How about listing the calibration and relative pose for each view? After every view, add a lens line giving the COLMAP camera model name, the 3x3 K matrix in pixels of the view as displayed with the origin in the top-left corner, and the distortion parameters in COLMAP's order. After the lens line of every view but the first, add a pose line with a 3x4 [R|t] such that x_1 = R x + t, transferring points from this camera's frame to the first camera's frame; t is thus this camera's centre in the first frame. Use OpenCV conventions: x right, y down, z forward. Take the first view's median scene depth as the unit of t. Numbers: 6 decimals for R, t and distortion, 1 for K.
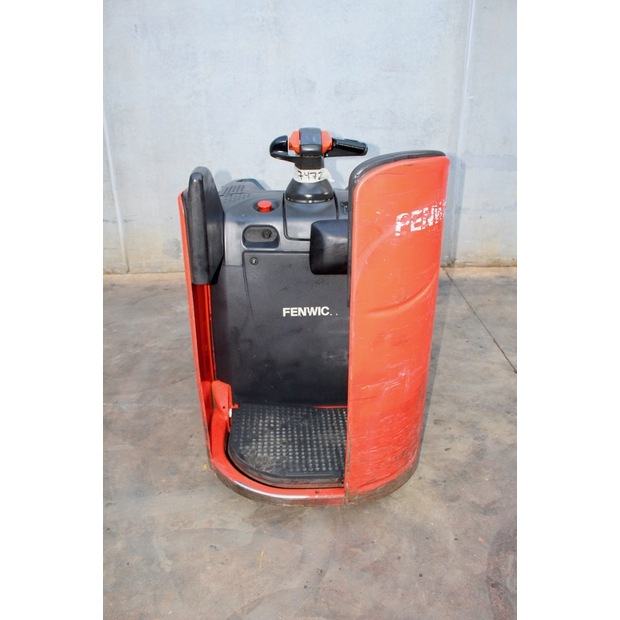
lens RADIAL K [[506.2, 0, 308.2], [0, 506.2, 309.8], [0, 0, 1]] dist [-0.156852, 0.134397]
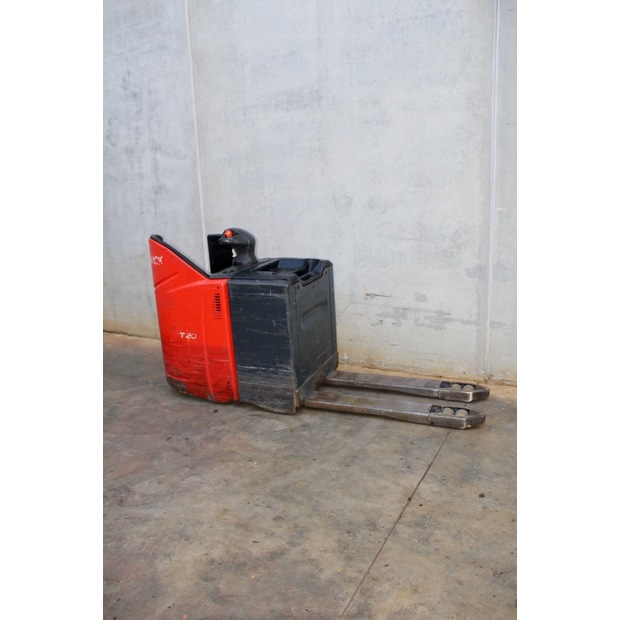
lens RADIAL K [[506.2, 0, 308.4], [0, 506.2, 310.3], [0, 0, 1]] dist [-0.156852, 0.134397]
pose [[0.869338, 0.089589, -0.486030, 0.506075], [-0.166677, 0.978964, -0.117678, -0.063440], [0.465264, 0.183312, 0.865983, 0.017027]]
